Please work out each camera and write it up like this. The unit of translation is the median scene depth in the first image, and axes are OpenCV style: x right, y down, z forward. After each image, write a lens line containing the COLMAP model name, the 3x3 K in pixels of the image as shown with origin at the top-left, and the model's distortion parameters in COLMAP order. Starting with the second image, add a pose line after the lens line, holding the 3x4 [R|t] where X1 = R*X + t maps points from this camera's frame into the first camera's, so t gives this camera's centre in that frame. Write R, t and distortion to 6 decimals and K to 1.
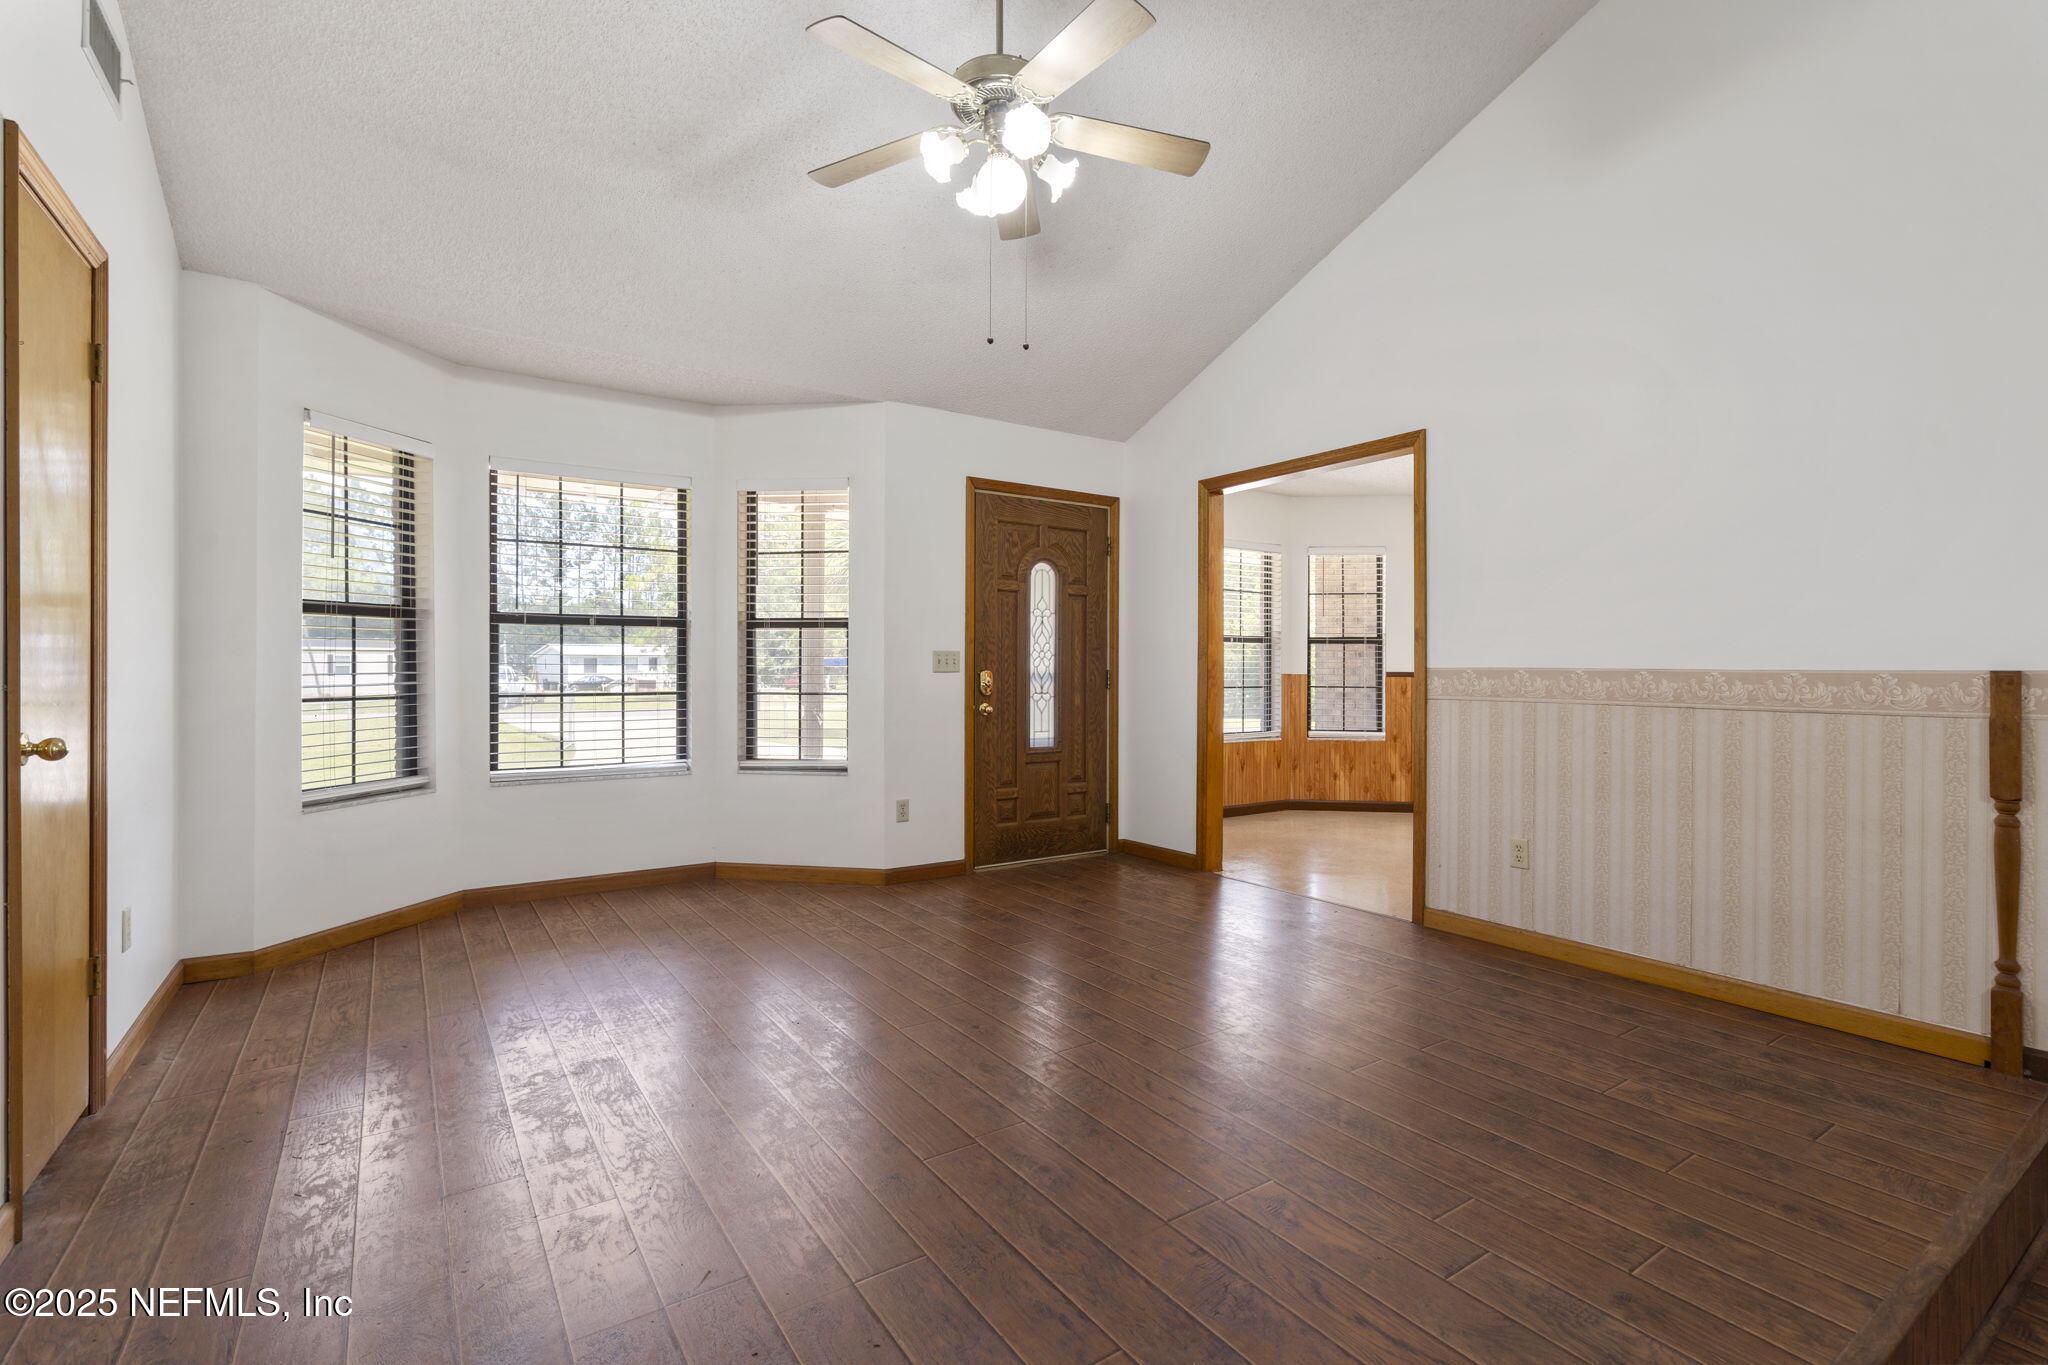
lens RADIAL K [[920.9, 0, 1020.4], [0, 920.9, 671.9], [0, 0, 1]] dist [0.000544, 0.000094]
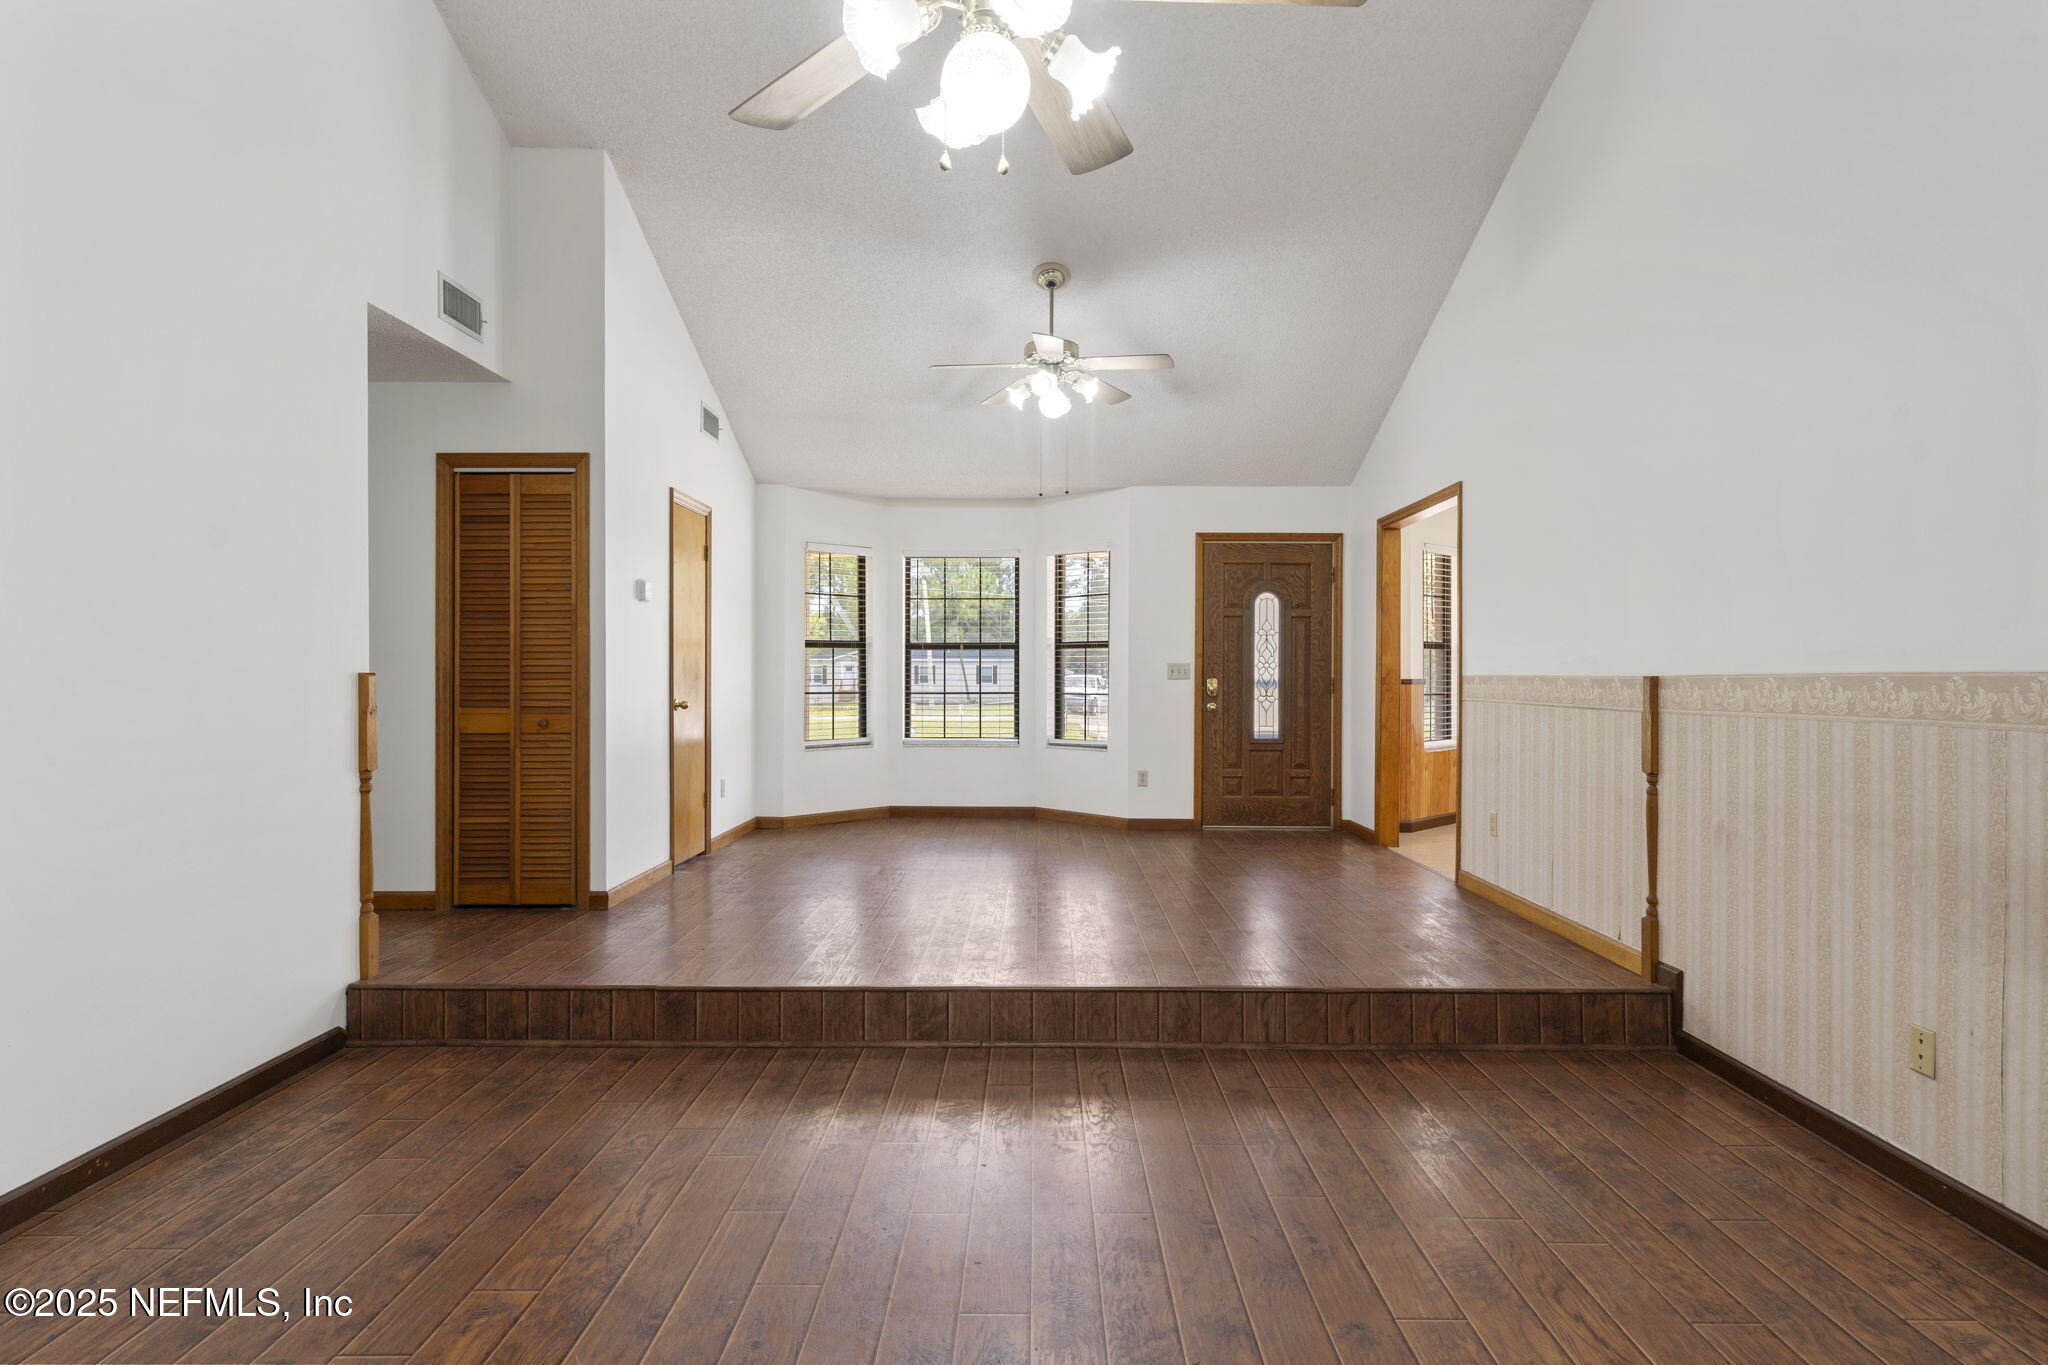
lens RADIAL K [[985.8, 0, 1024.0], [0, 985.8, 682.5], [0, 0, 1]] dist [0.010938, 0.000387]
pose [[0.827551, 0.002320, -0.561386, 0.541670], [-0.001859, 0.999997, 0.001391, 0.003645], [0.561388, -0.000108, 0.827553, -0.326813]]
